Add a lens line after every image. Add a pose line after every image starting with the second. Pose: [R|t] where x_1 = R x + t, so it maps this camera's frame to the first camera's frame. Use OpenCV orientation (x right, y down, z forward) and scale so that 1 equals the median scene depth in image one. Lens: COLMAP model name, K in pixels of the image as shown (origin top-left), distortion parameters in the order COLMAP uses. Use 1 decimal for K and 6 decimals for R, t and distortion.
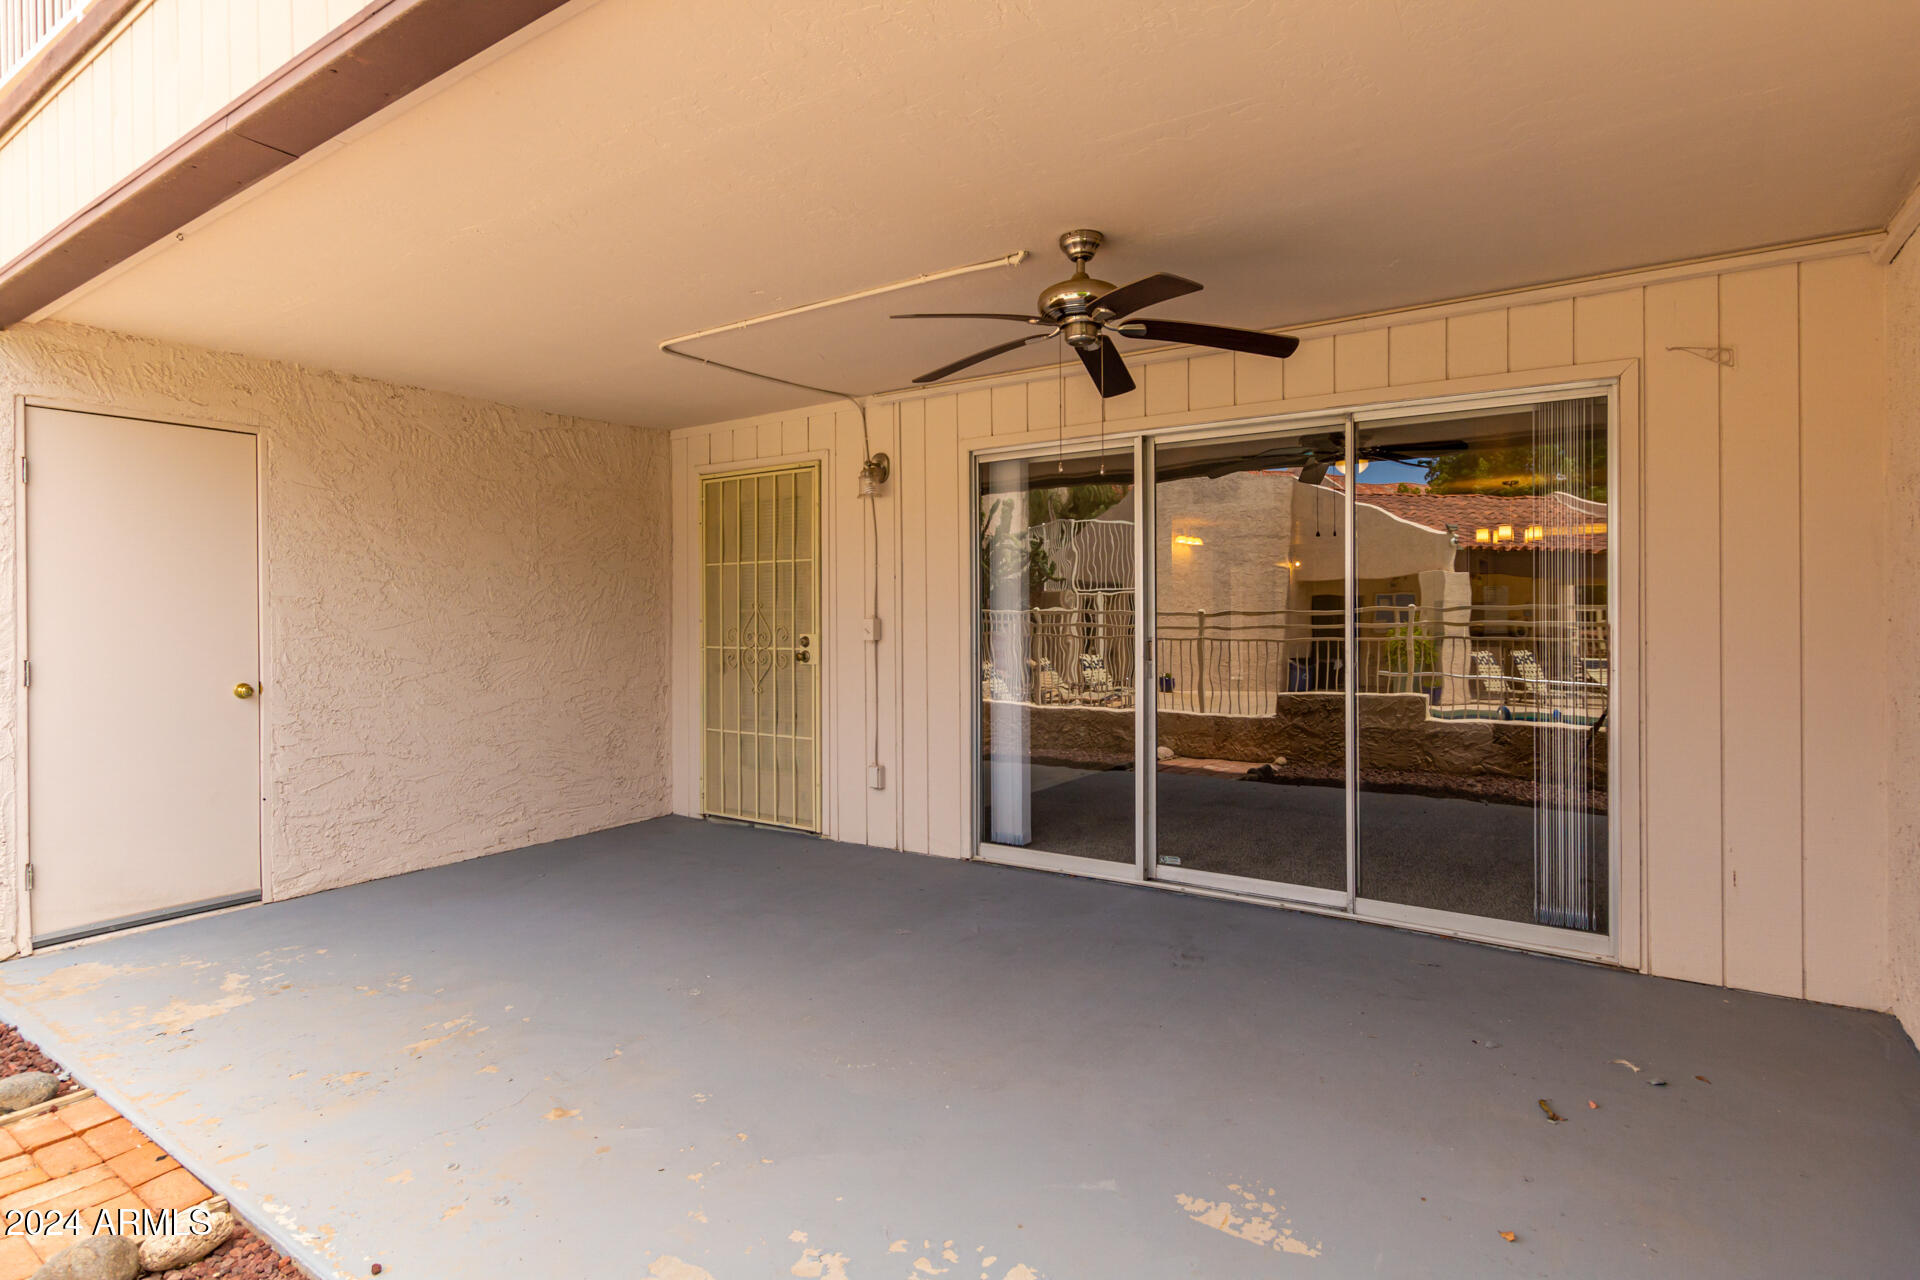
lens RADIAL K [[984.4, 0, 959.9], [0, 984.4, 628.8], [0, 0, 1]] dist [0.000876, 0.000083]
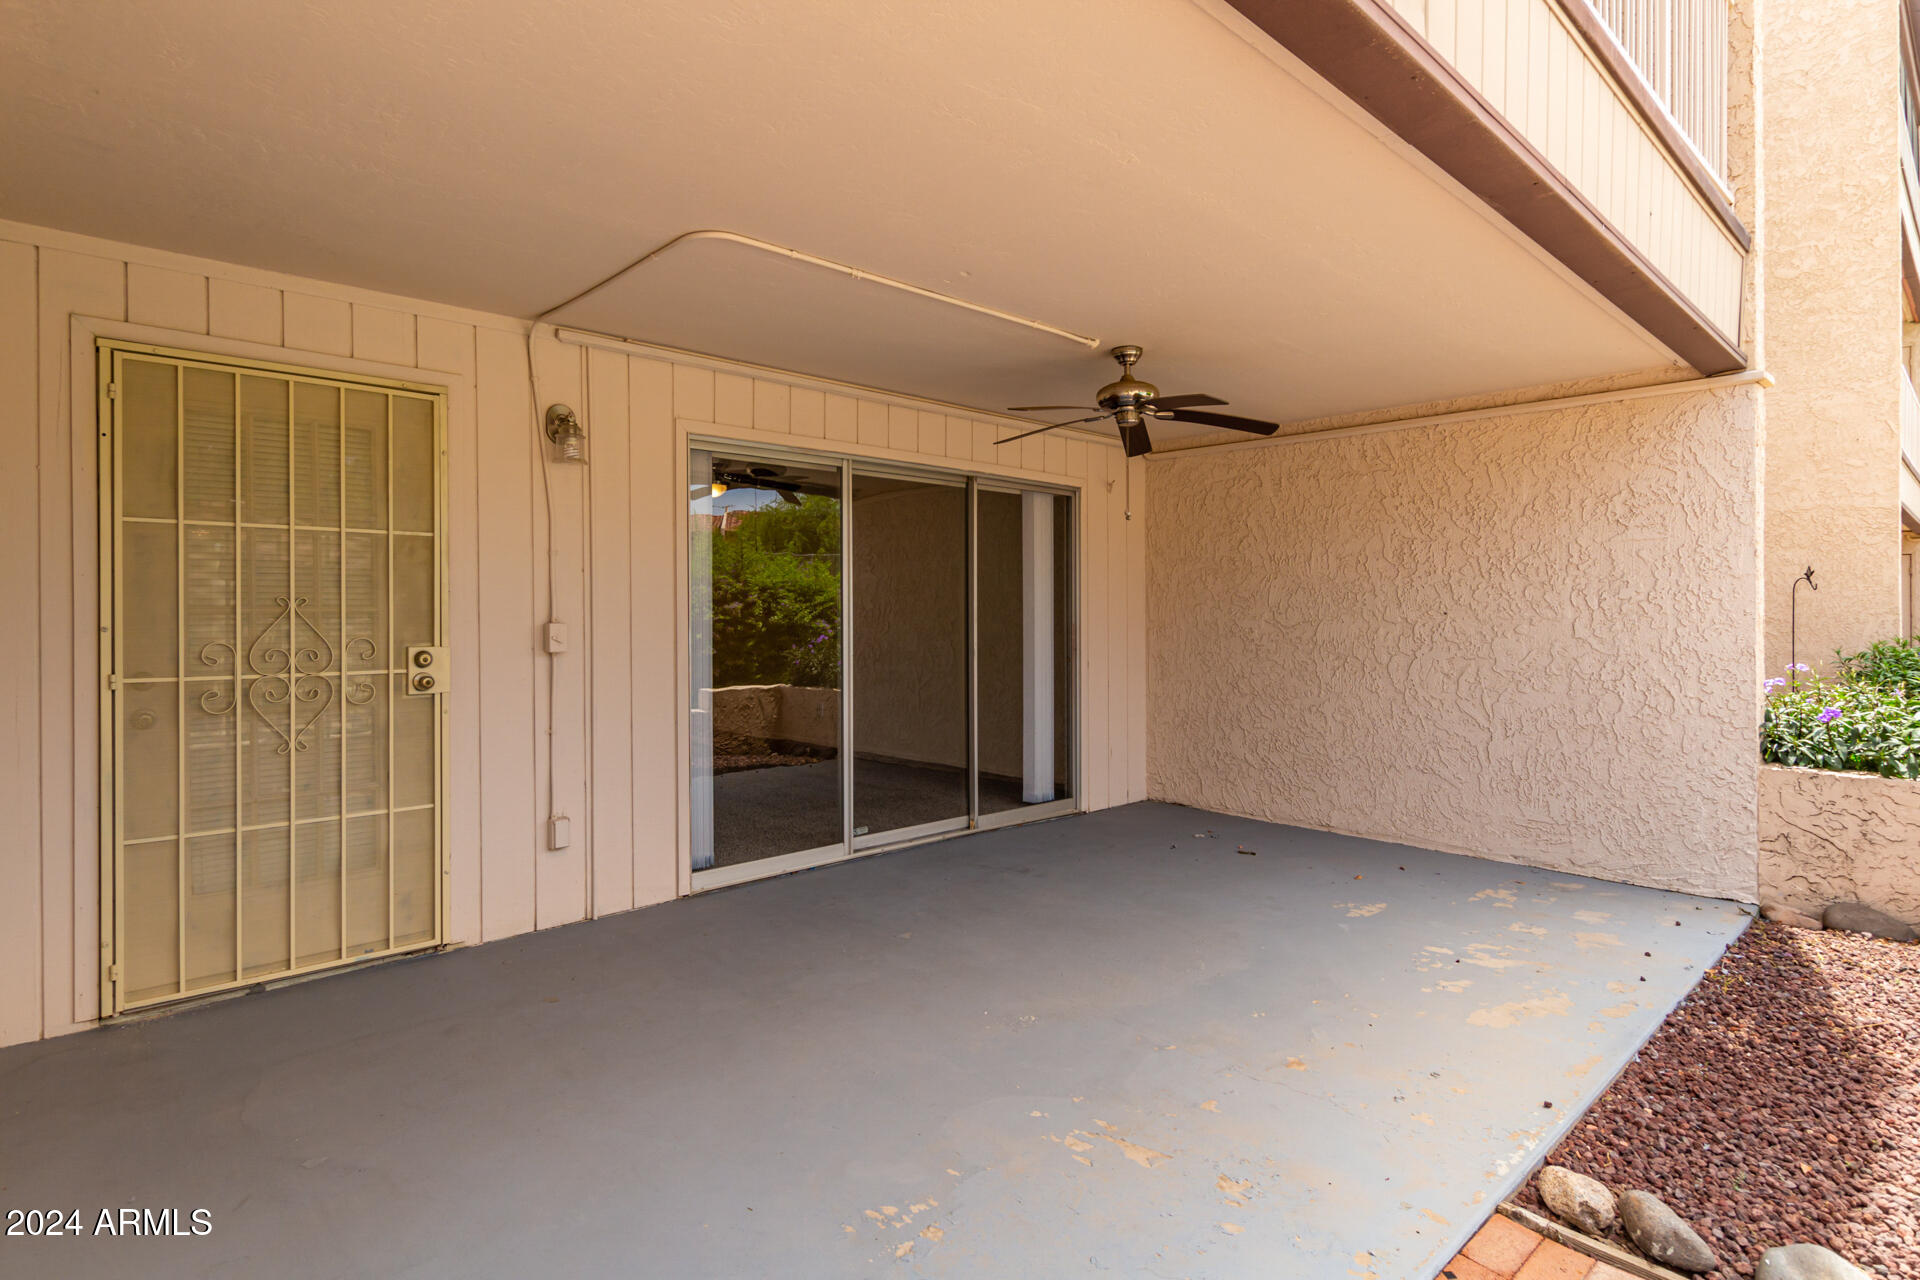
lens RADIAL K [[977.9, 0, 960.0], [0, 977.9, 640.0], [0, 0, 1]] dist [0.011008, 0.000497]
pose [[0.222866, -0.018867, 0.974666, -0.864212], [0.013792, 0.999774, 0.016200, -0.006853], [-0.974752, 0.009832, 0.223076, 0.616612]]
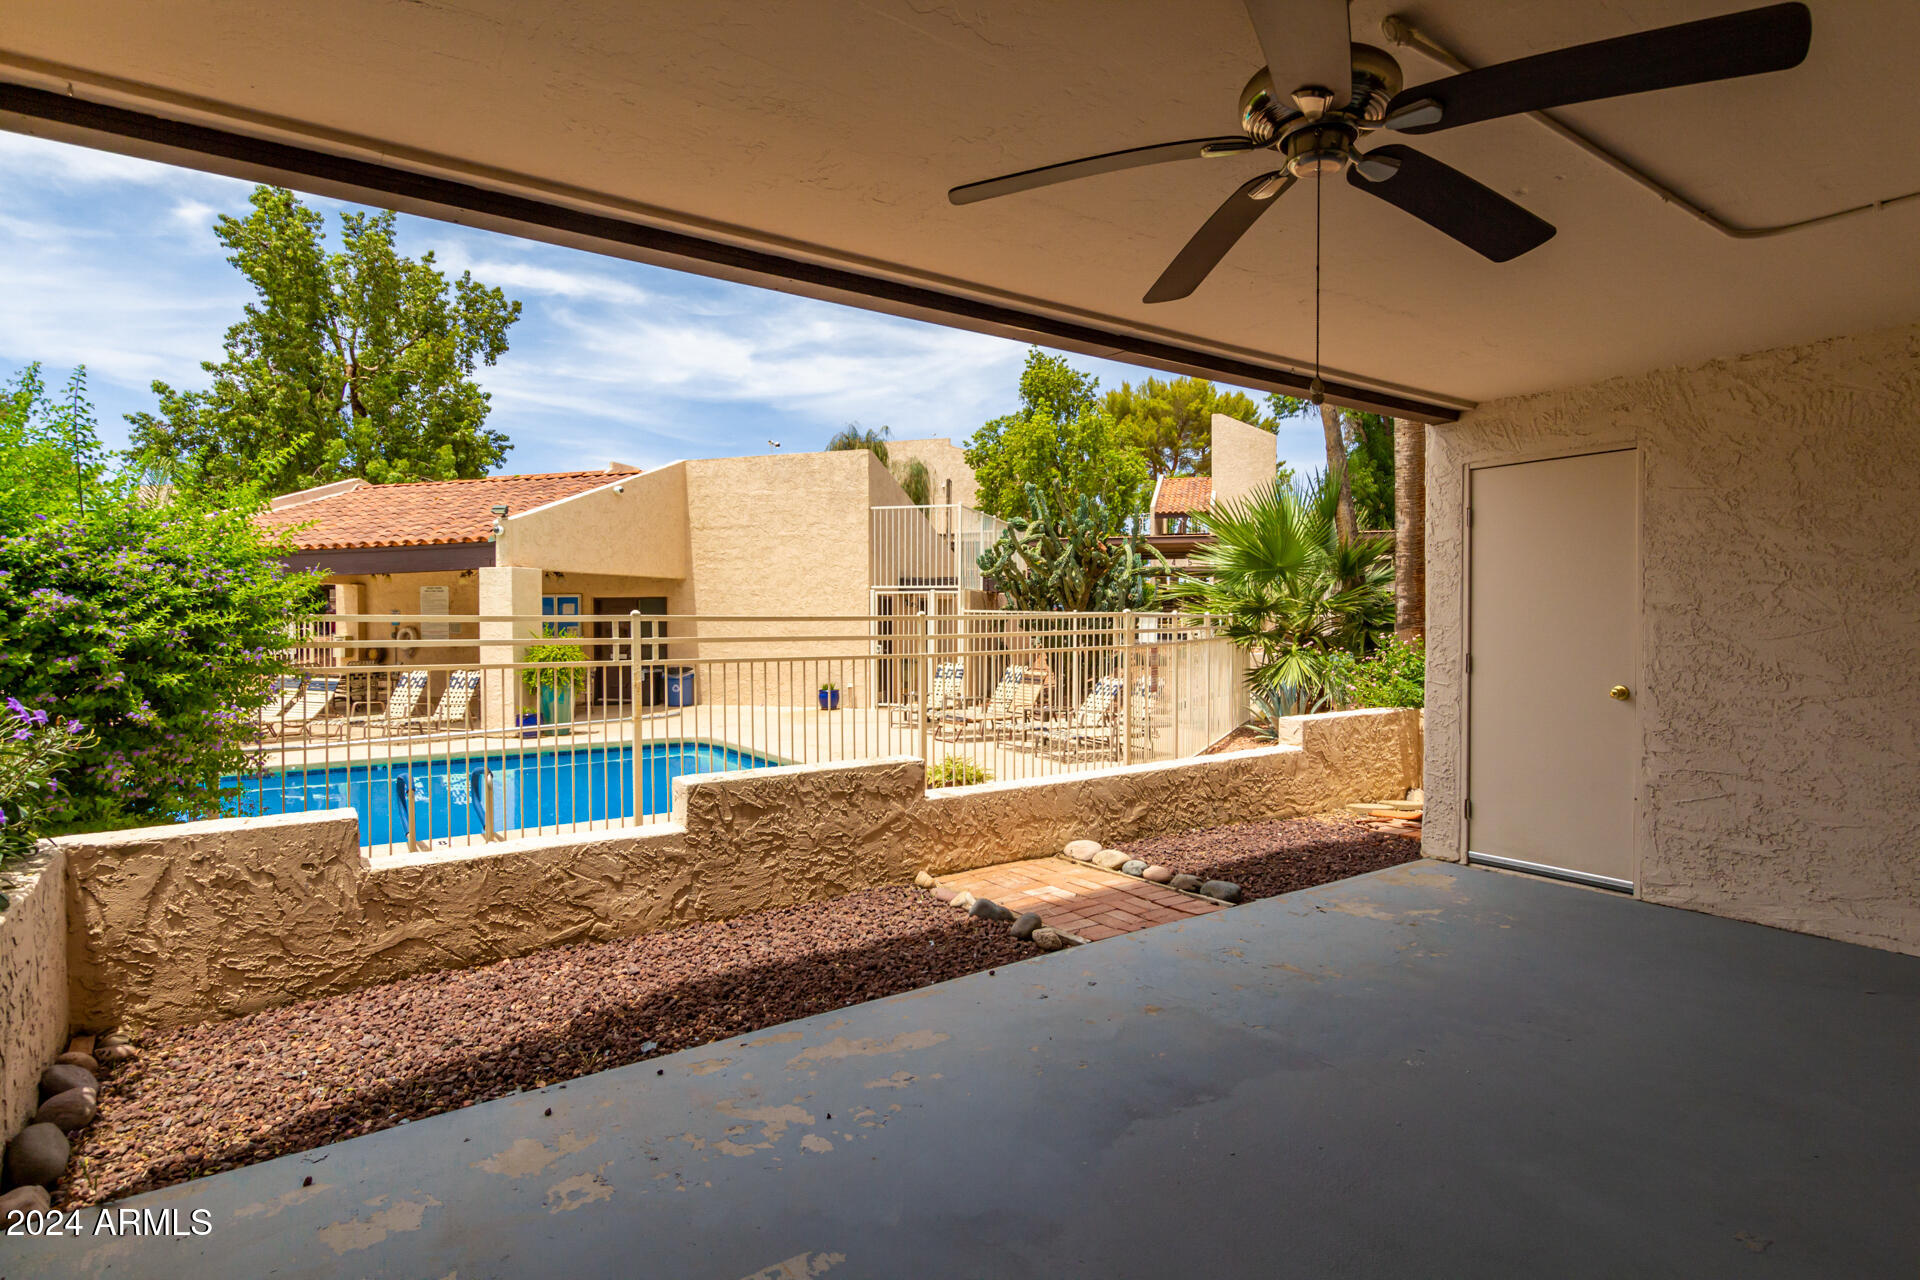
lens RADIAL K [[977.9, 0, 960.0], [0, 977.9, 640.0], [0, 0, 1]] dist [0.011008, 0.000497]
pose [[-0.362658, 0.027396, -0.931520, 0.490590], [-0.006028, 0.999478, 0.031741, -0.022163], [0.931903, 0.017126, -0.362303, 0.675156]]
